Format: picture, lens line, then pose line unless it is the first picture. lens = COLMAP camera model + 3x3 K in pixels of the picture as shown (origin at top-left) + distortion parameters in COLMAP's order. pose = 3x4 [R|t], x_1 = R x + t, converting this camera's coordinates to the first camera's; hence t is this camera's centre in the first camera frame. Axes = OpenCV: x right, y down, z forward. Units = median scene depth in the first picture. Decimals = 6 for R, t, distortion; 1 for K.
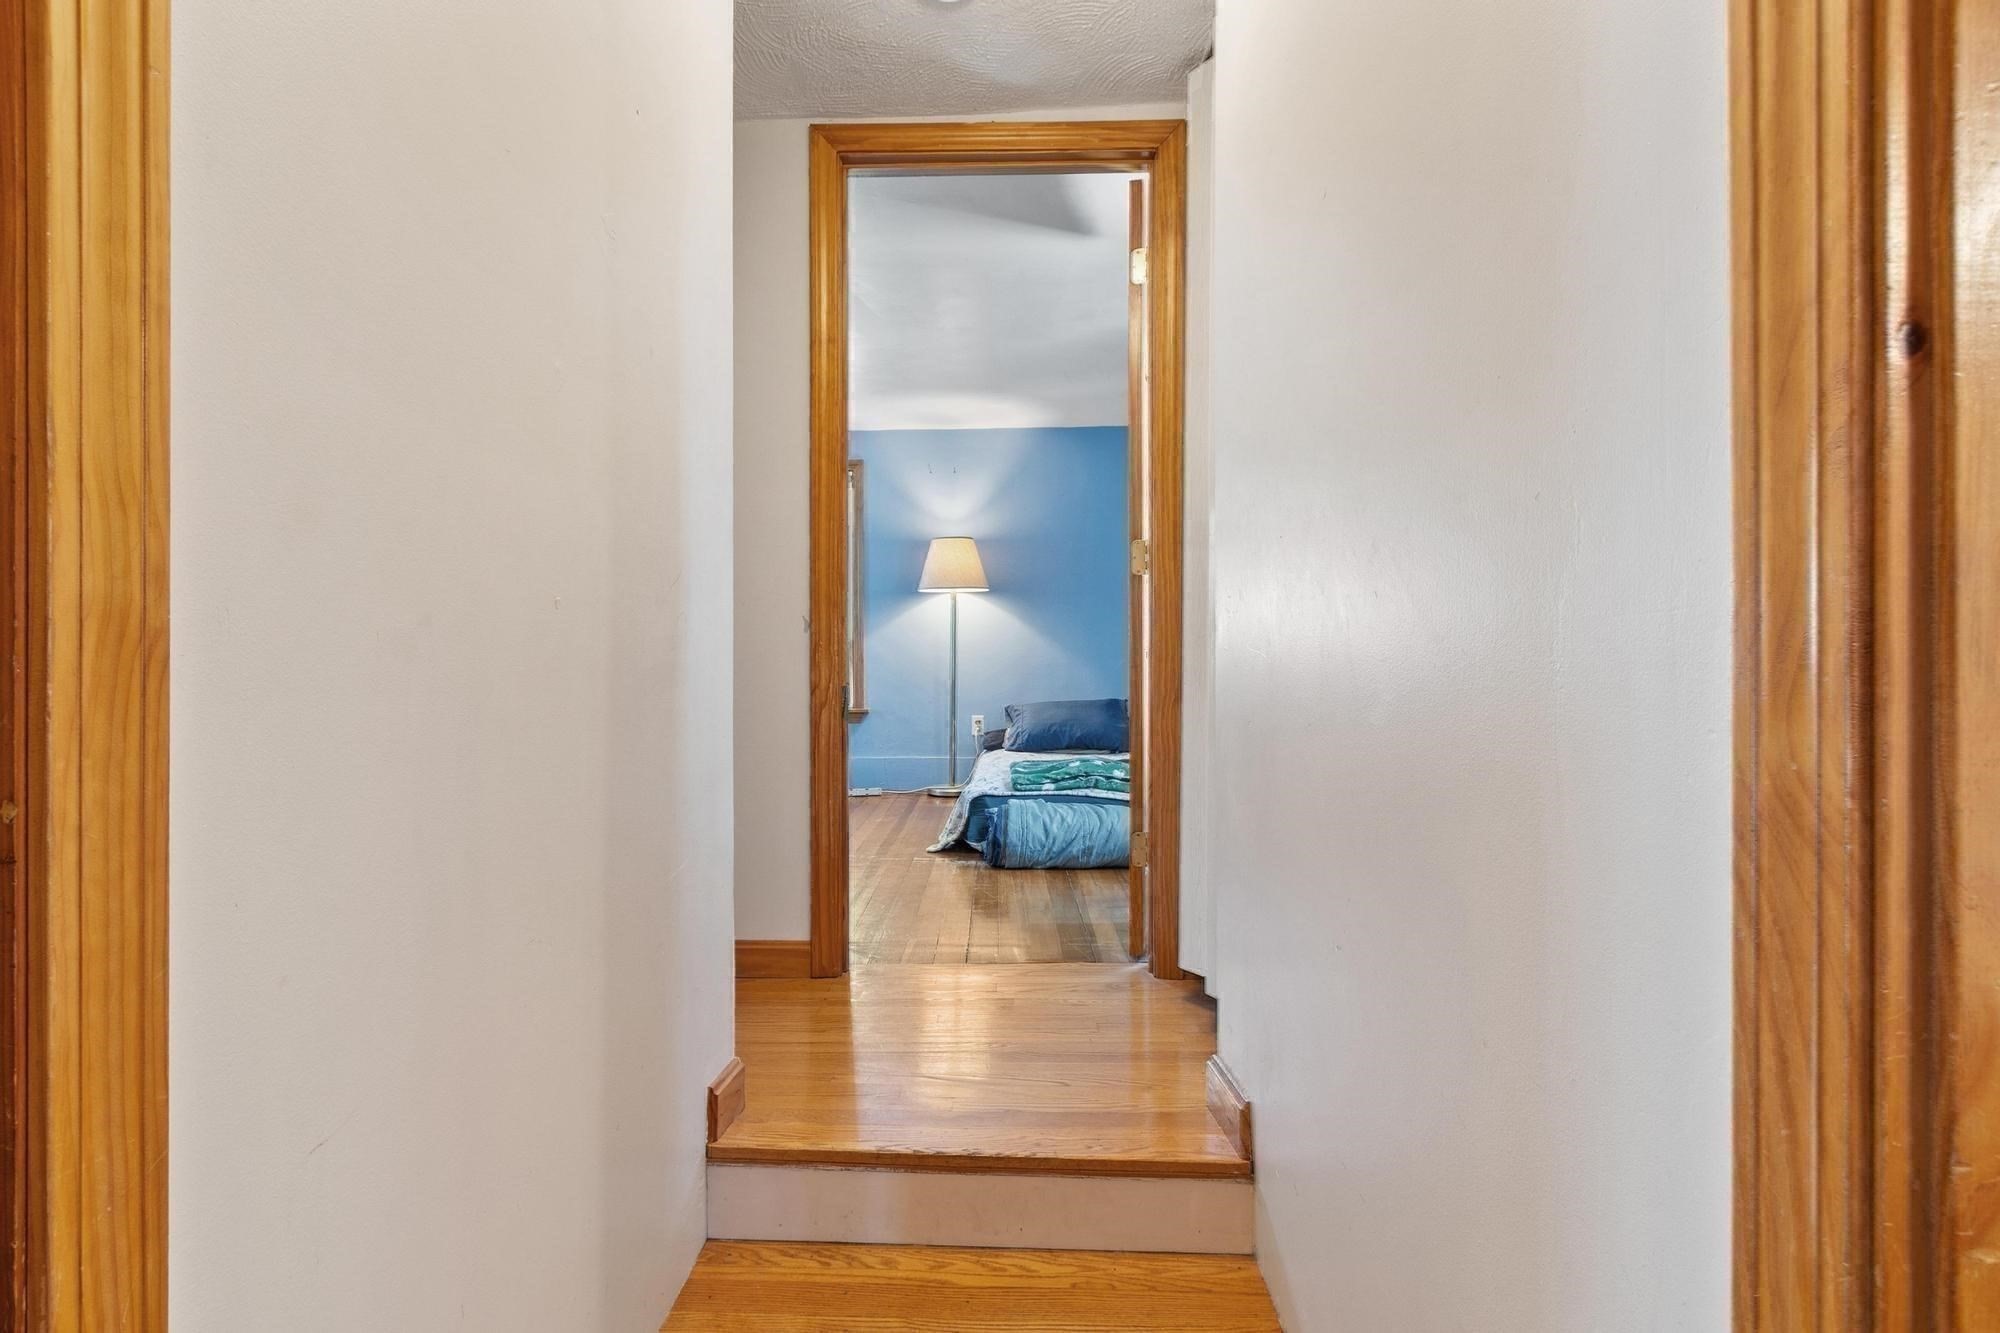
lens RADIAL K [[1038.7, 0, 999.4], [0, 1038.7, 665.0], [0, 0, 1]] dist [-0.000533, -0.000003]
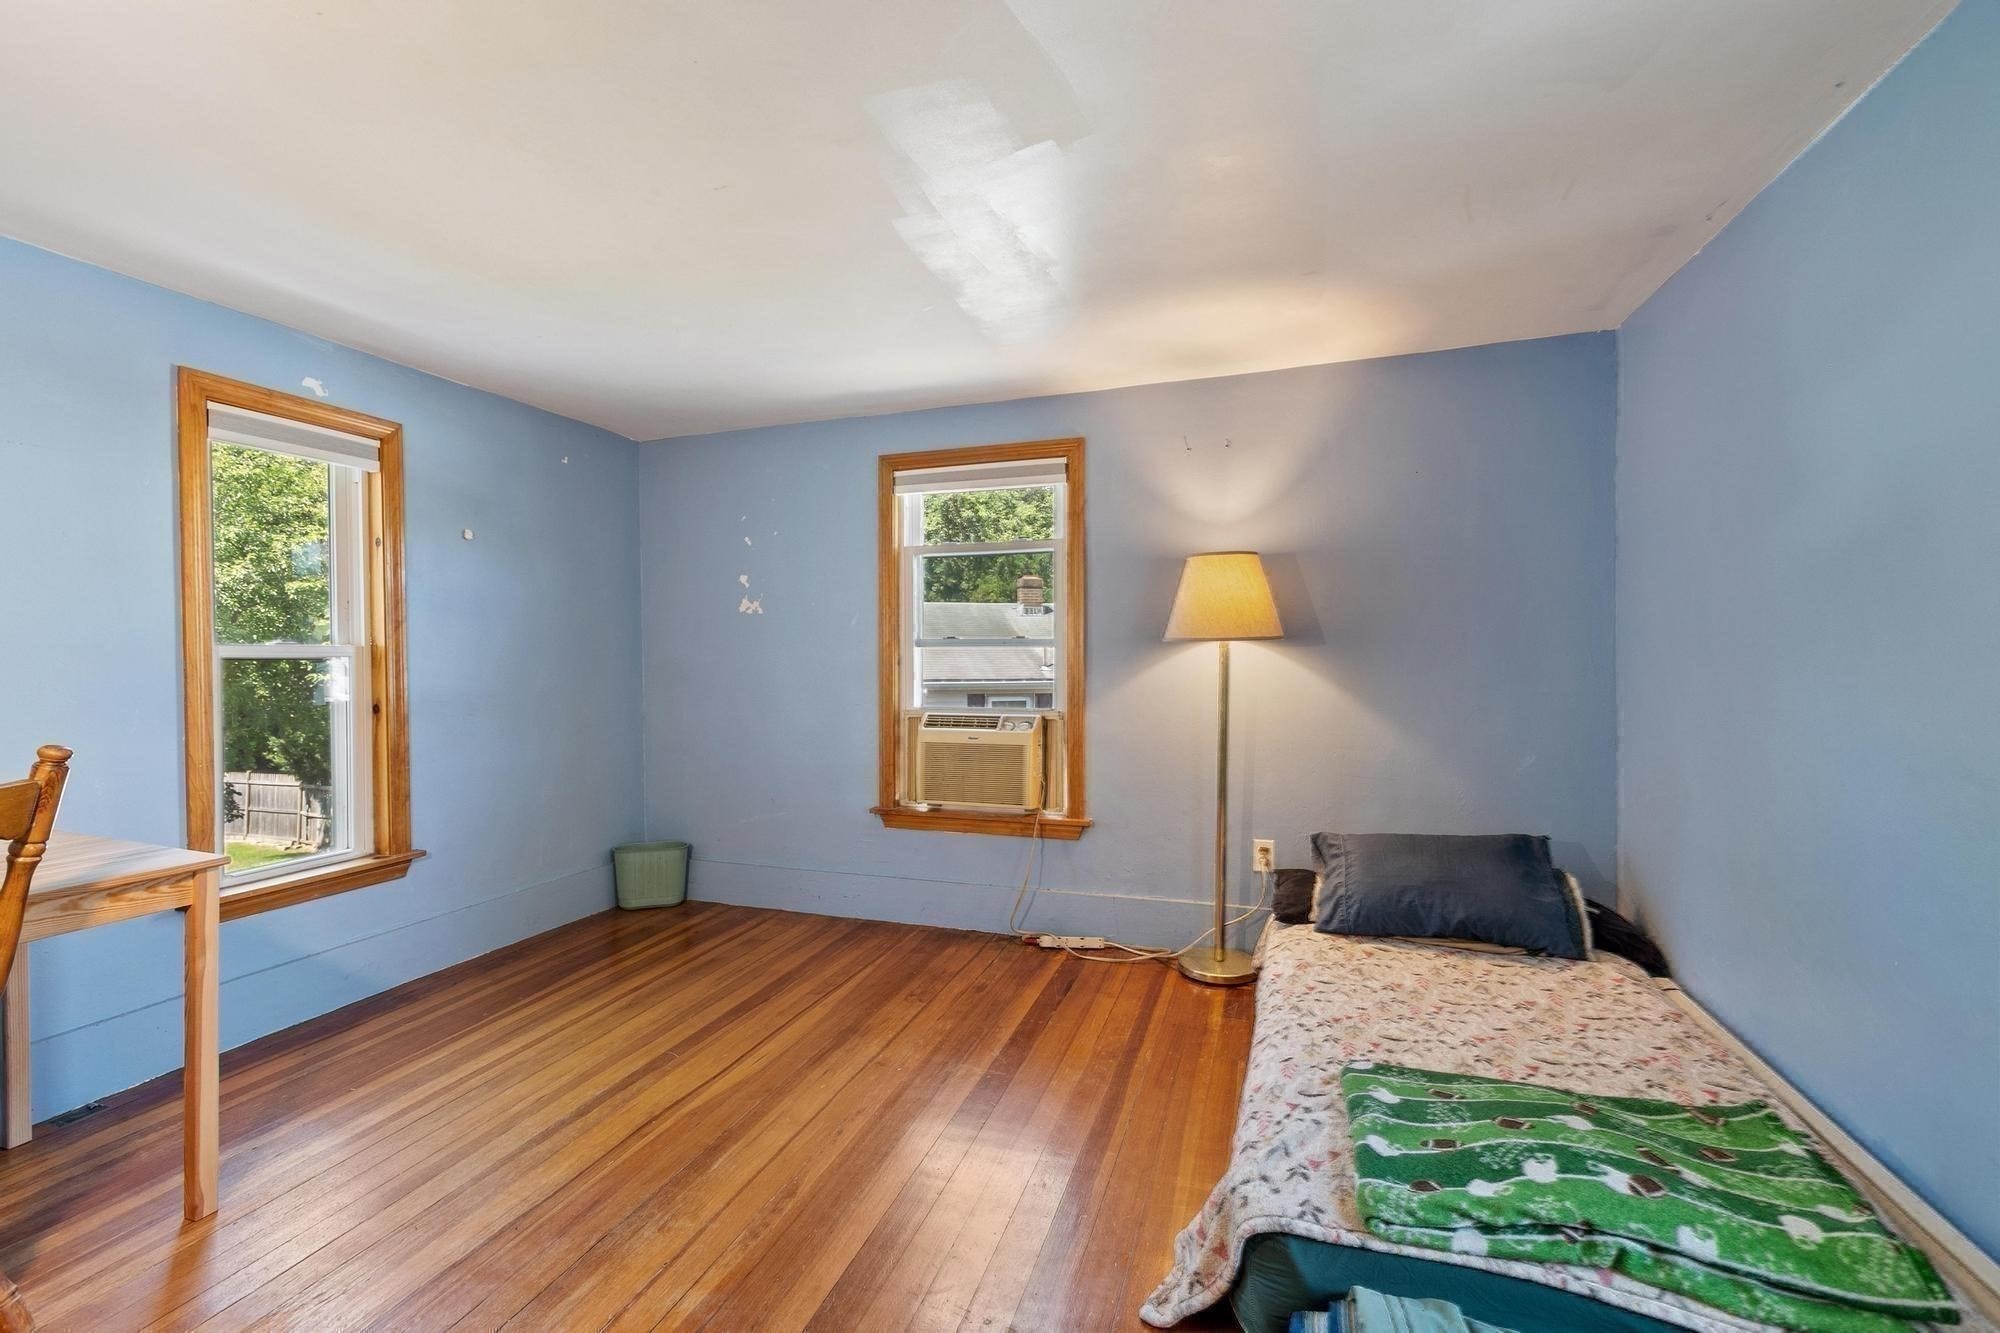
lens RADIAL K [[882.8, 0, 1015.1], [0, 882.8, 671.0], [0, 0, 1]] dist [0.001414, 0.000520]
pose [[0.956919, 0.001346, -0.290353, -0.010840], [0.004340, 0.999811, 0.018936, -0.064639], [0.290324, -0.019381, 0.956732, 0.474115]]
